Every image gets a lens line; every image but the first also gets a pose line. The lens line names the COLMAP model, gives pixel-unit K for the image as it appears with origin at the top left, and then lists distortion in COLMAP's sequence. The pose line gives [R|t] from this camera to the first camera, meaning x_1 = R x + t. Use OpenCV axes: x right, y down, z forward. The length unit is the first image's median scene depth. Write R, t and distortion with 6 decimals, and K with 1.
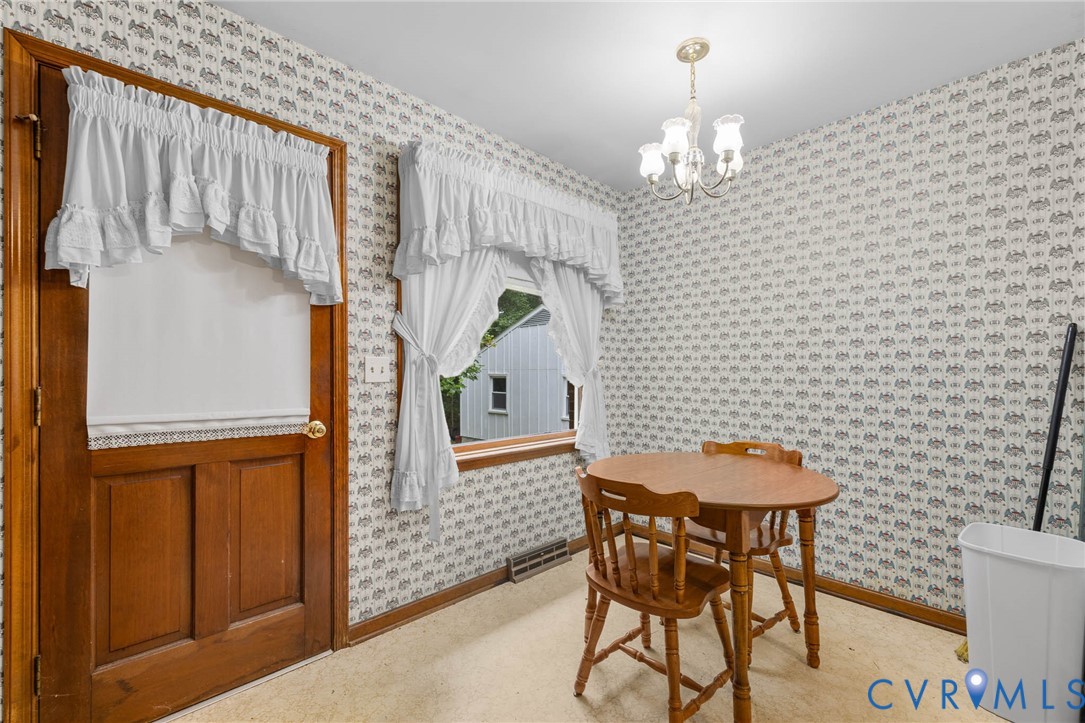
lens RADIAL K [[456.4, 0, 542.1], [0, 456.4, 368.5], [0, 0, 1]] dist [0.001715, -0.000012]
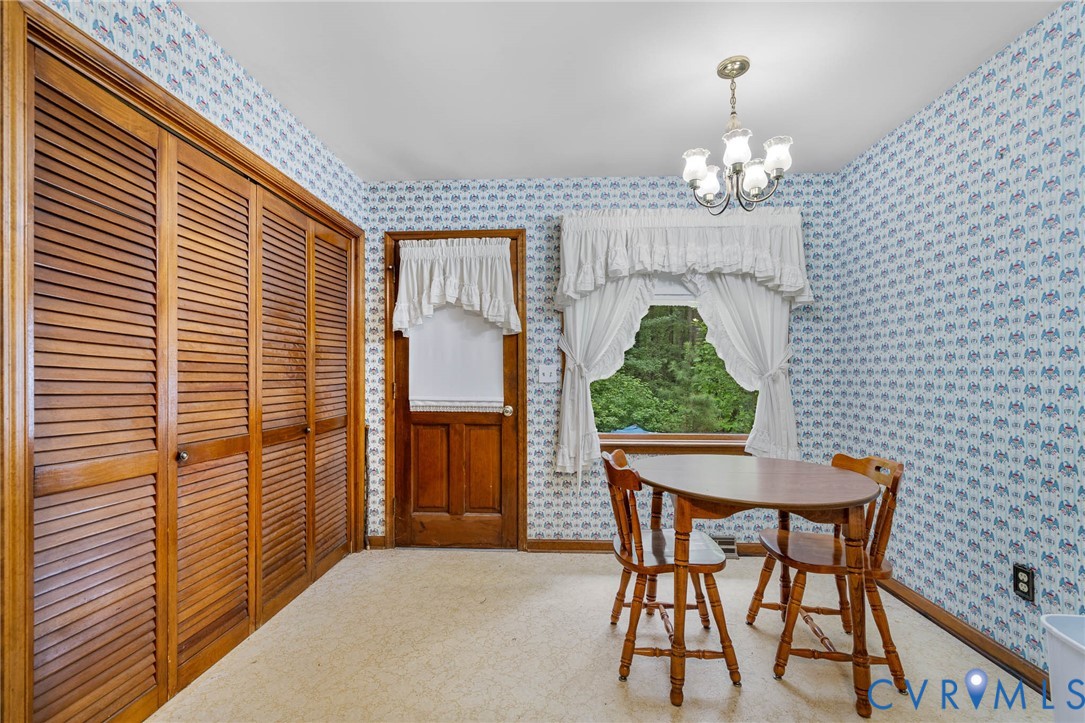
lens RADIAL K [[459.9, 0, 538.0], [0, 459.9, 374.2], [0, 0, 1]] dist [0.001363, 0.000301]
pose [[0.692293, -0.002839, -0.721611, 0.754279], [0.003931, 0.999992, -0.000163, 0.002795], [0.721606, -0.002724, 0.692298, -0.060663]]
